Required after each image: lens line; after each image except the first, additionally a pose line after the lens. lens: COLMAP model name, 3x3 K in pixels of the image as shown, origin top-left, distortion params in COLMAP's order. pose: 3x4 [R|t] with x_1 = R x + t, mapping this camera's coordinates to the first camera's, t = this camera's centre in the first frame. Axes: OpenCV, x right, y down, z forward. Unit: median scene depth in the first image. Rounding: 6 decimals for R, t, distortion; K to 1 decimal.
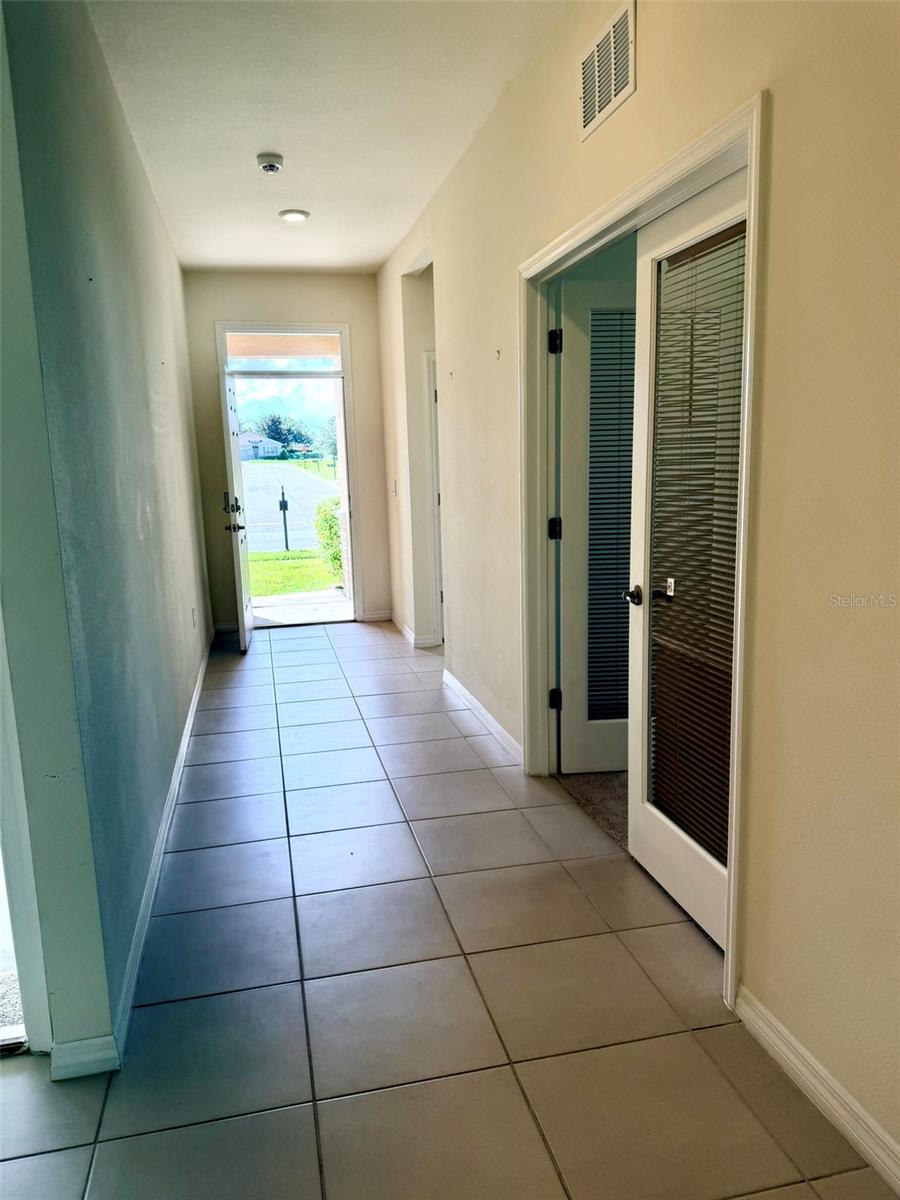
lens RADIAL K [[854.1, 0, 458.3], [0, 854.1, 599.8], [0, 0, 1]] dist [0.075384, -0.095388]
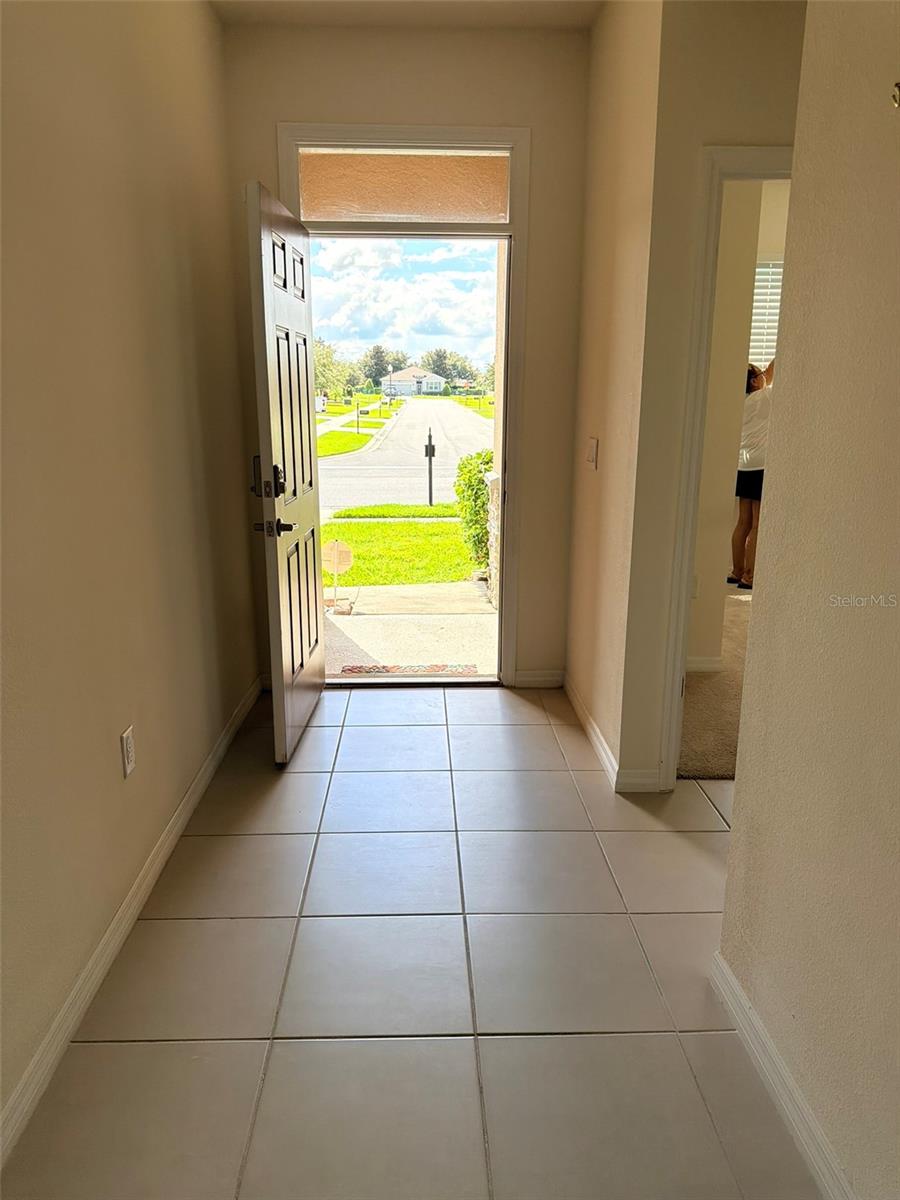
lens RADIAL K [[834.5, 0, 430.4], [0, 834.5, 600.2], [0, 0, 1]] dist [0.213528, -0.000146]
pose [[0.975976, 0.075947, -0.204213, -0.022397], [-0.060865, 0.995002, 0.079158, -0.029111], [0.209204, -0.064826, 0.975721, 0.181106]]
